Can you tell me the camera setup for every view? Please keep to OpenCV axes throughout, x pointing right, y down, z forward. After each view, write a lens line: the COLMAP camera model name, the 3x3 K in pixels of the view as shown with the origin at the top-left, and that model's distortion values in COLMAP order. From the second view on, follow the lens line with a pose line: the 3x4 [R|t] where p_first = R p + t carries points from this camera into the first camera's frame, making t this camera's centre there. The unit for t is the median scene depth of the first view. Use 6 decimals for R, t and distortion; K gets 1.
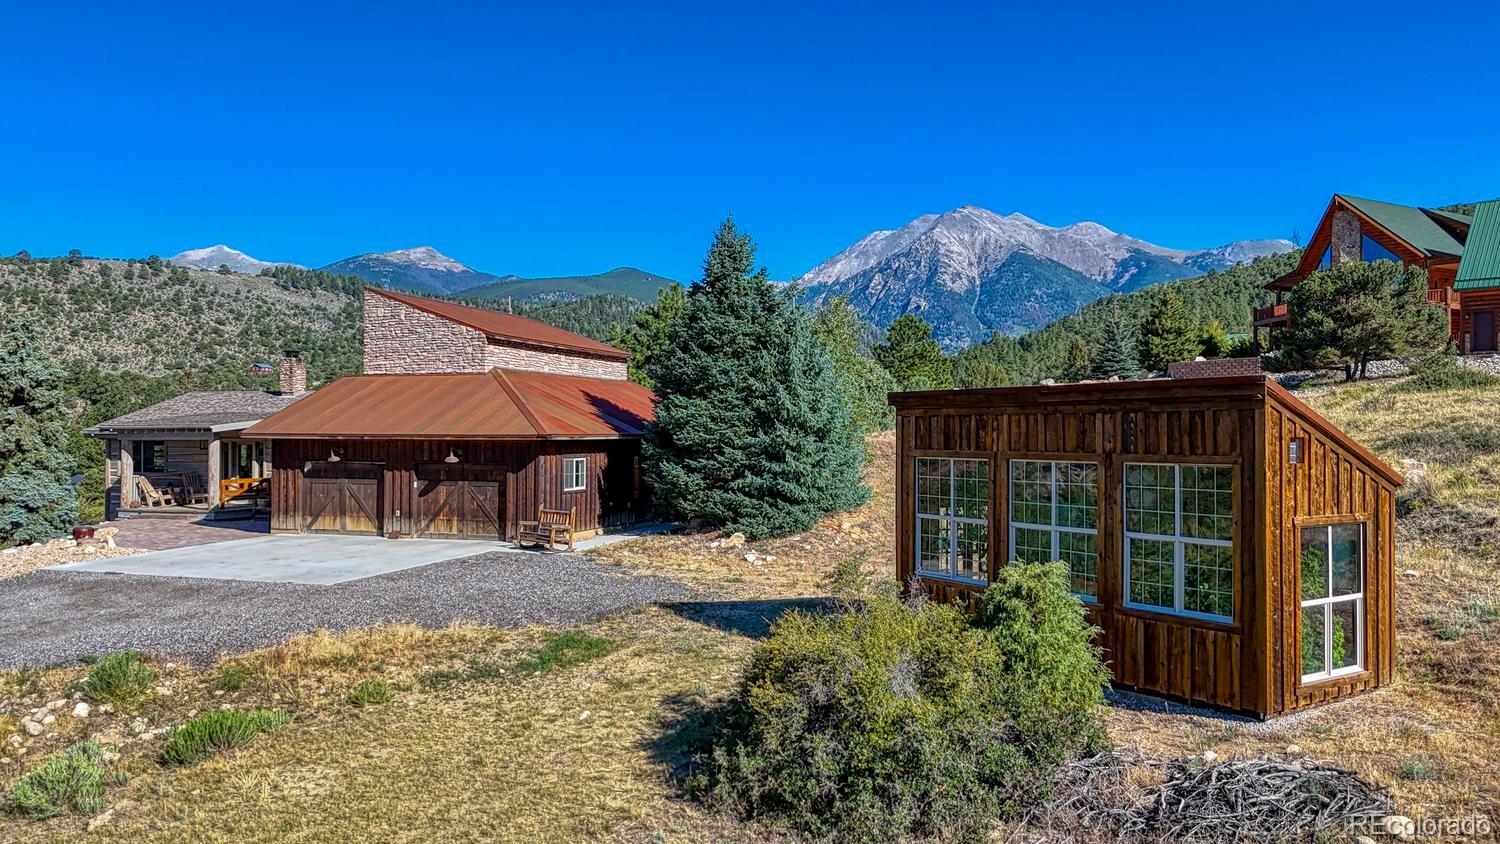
lens RADIAL K [[1102.8, 0, 747.2], [0, 1102.8, 432.8], [0, 0, 1]] dist [0.088692, -0.093831]
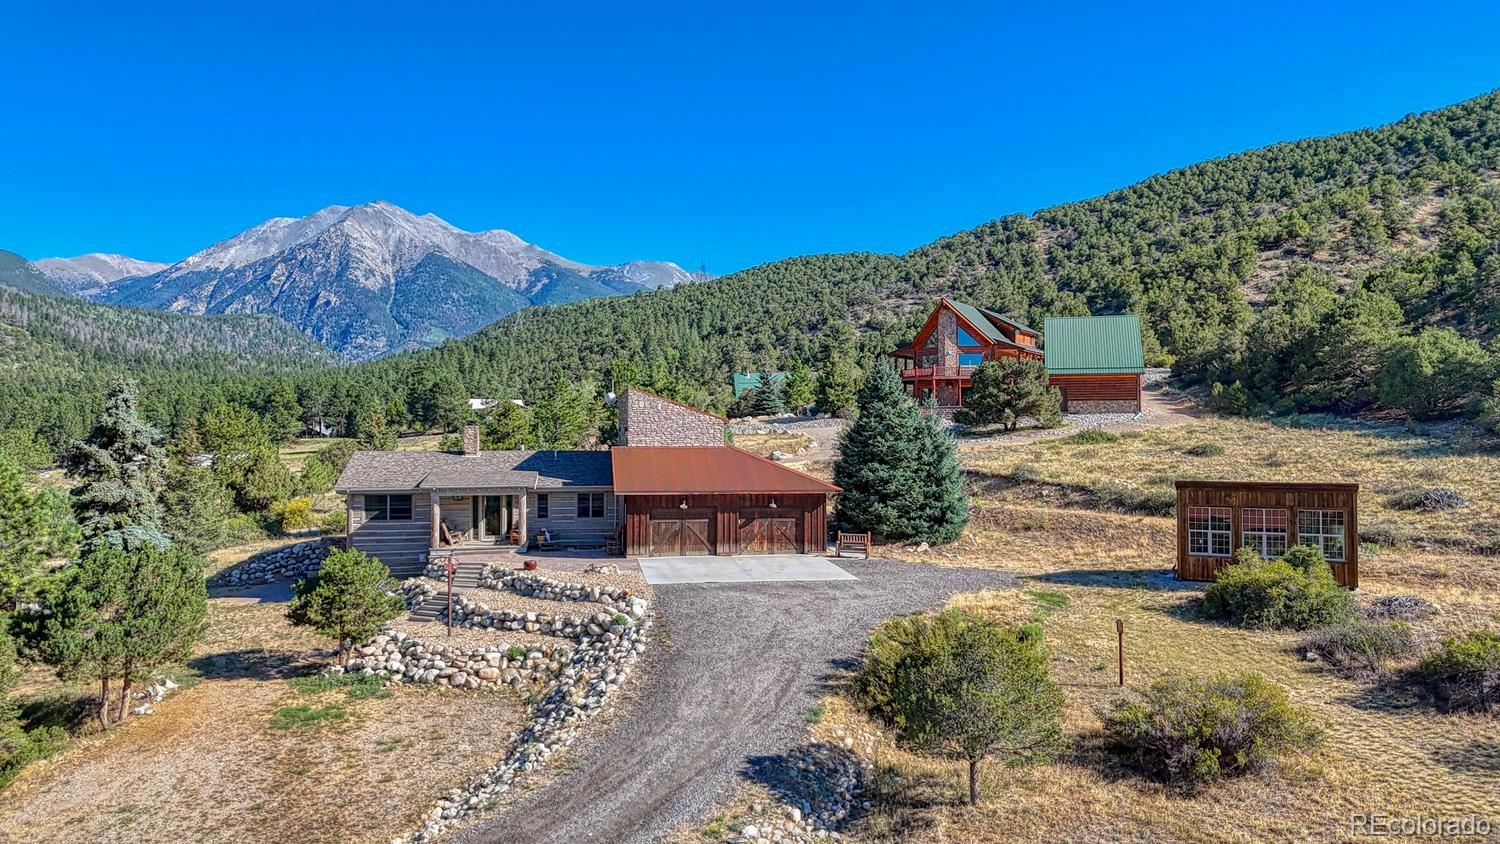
lens RADIAL K [[1102.0, 0, 748.0], [0, 1102.0, 418.0], [0, 0, 1]] dist [0.090637, -0.108402]
pose [[0.869491, 0.003811, 0.493934, -0.958496], [0.003815, 0.999889, -0.014430, -0.071175], [-0.493934, 0.014431, 0.869380, -0.343526]]
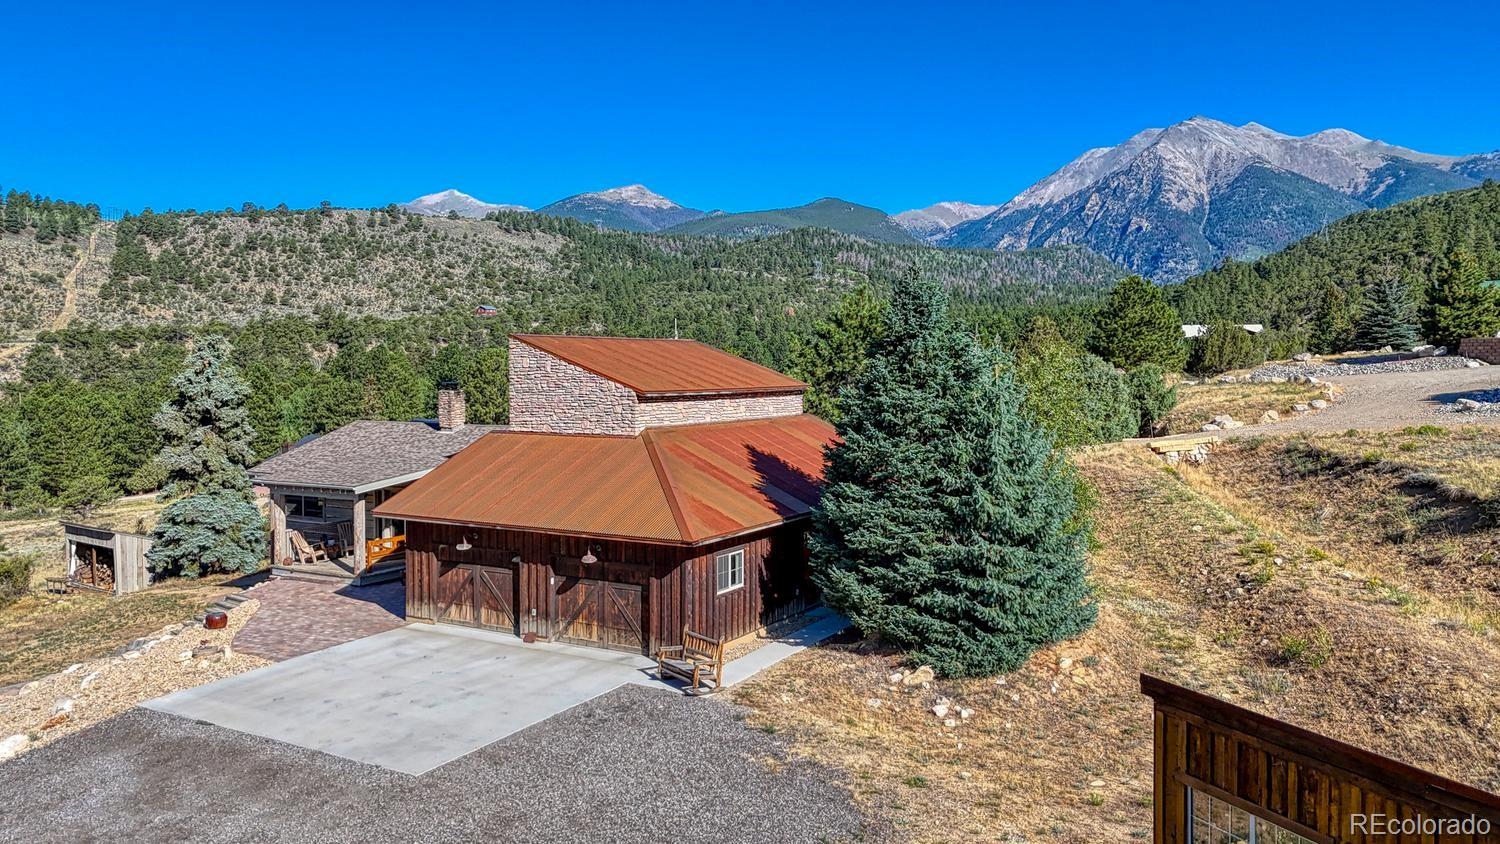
lens RADIAL K [[1104.6, 0, 747.0], [0, 1104.6, 399.0], [0, 0, 1]] dist [0.095780, -0.111949]
pose [[0.983245, -0.000506, -0.182288, 0.009952], [0.006303, 0.999493, 0.031223, -0.109812], [0.182180, -0.031849, 0.982749, 0.156988]]
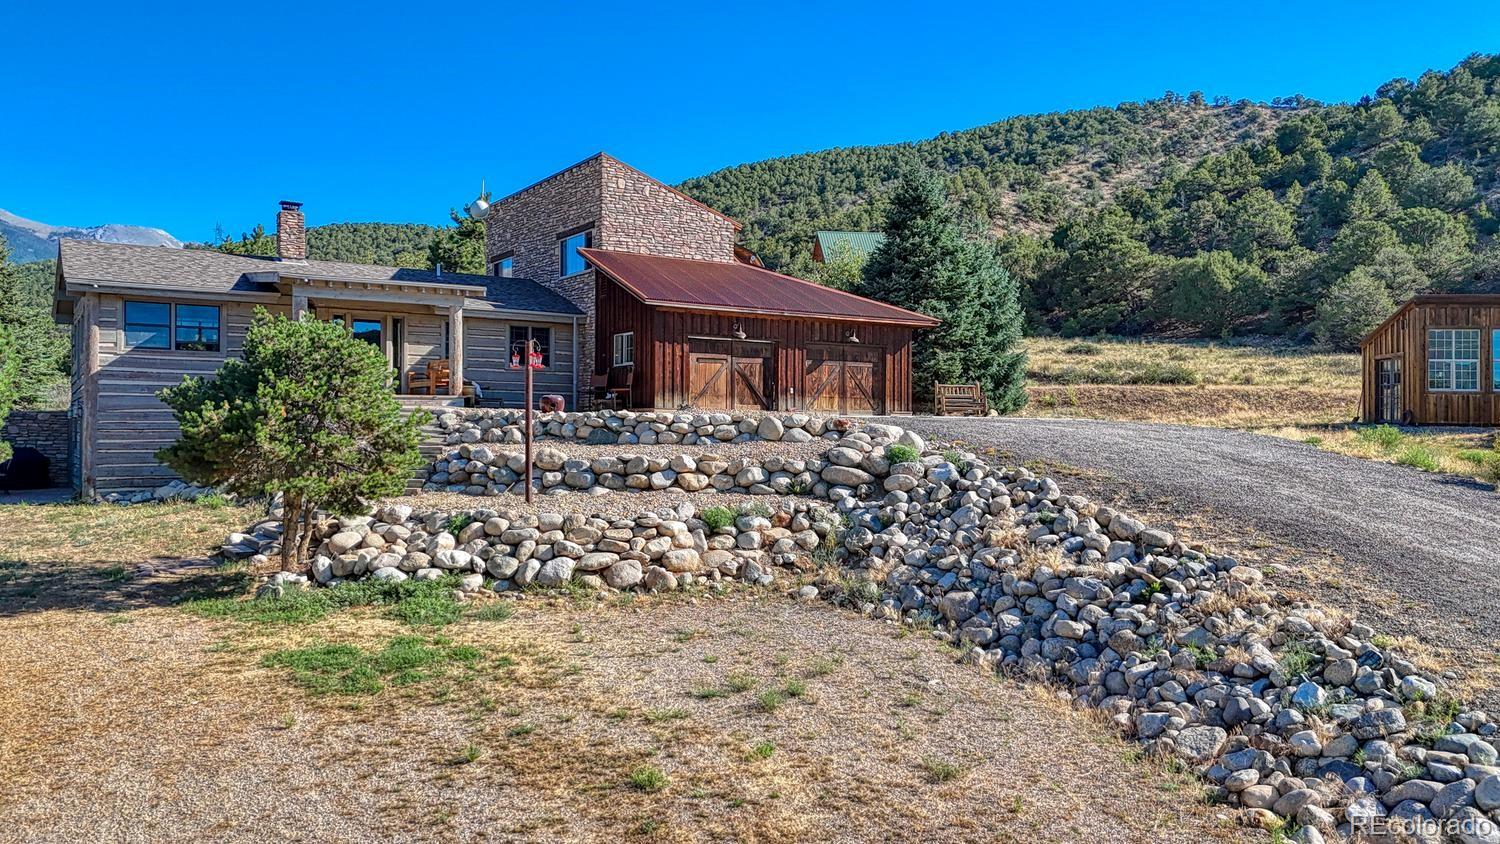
lens RADIAL K [[1102.8, 0, 747.2], [0, 1102.8, 432.8], [0, 0, 1]] dist [0.088692, -0.093831]
pose [[0.597364, -0.001435, 0.801969, -1.038567], [-0.002366, 0.999991, 0.003551, 0.097119], [-0.801966, -0.004019, 0.597356, 0.383638]]
